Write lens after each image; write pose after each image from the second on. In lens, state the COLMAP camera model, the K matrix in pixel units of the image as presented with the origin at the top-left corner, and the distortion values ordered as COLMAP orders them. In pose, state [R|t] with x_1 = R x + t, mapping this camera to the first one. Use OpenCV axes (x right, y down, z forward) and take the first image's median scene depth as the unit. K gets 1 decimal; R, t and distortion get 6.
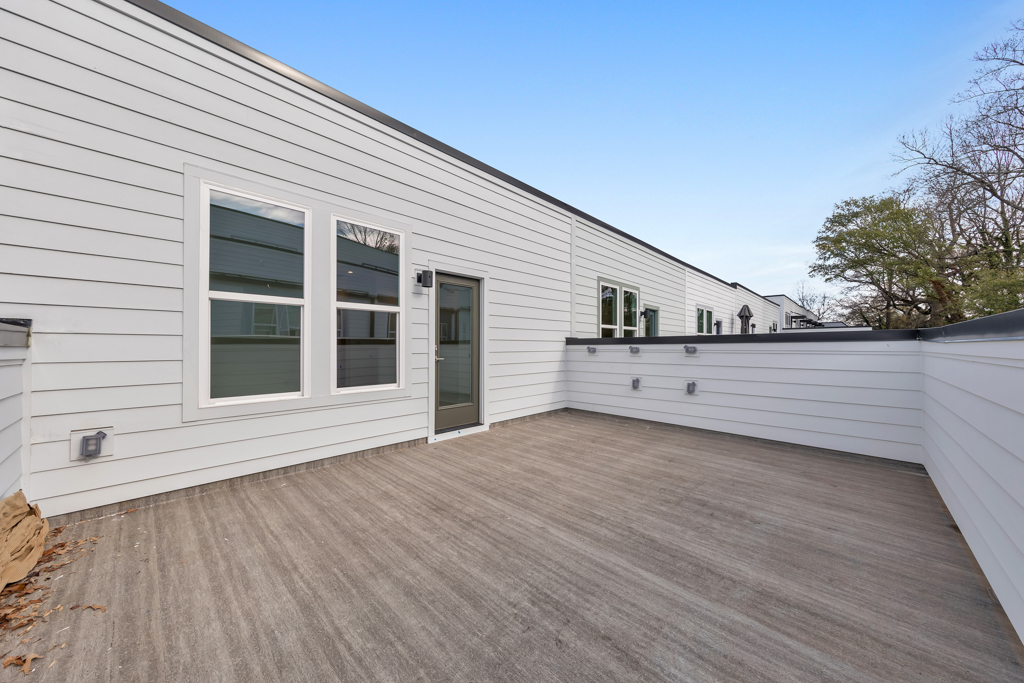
lens RADIAL K [[354.5, 0, 516.1], [0, 354.5, 345.4], [0, 0, 1]] dist [0.000650, 0.000149]
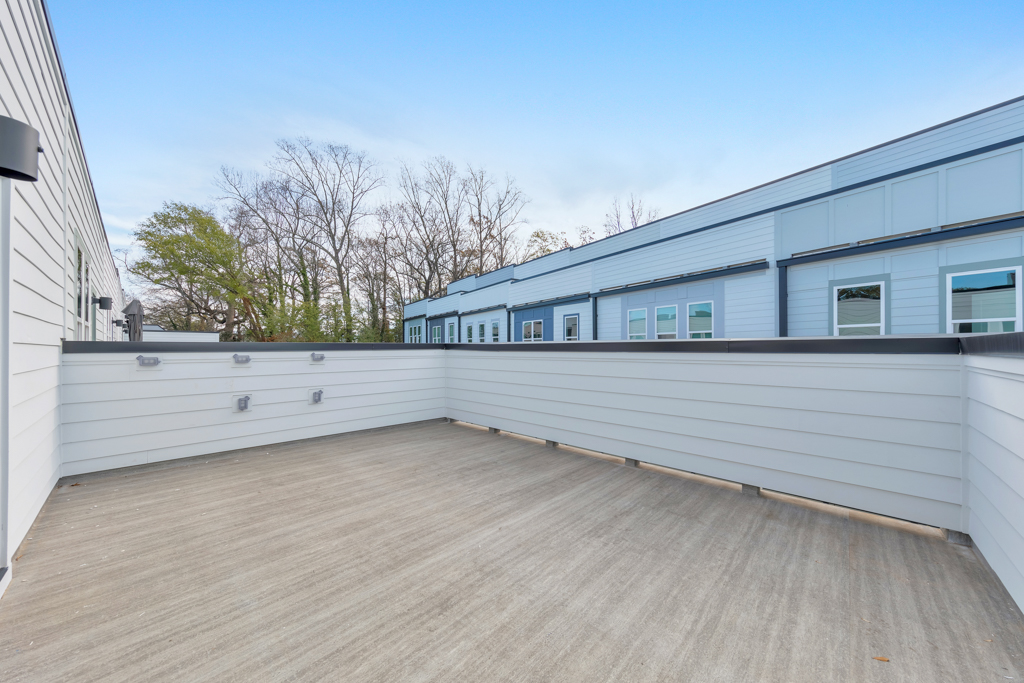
lens RADIAL K [[354.5, 0, 516.0], [0, 354.5, 344.6], [0, 0, 1]] dist [0.000650, 0.000149]
pose [[-0.007467, 0.011174, 0.999910, -0.783362], [0.002299, 0.999935, -0.011157, -0.014164], [-0.999969, 0.002216, -0.007492, 0.767397]]
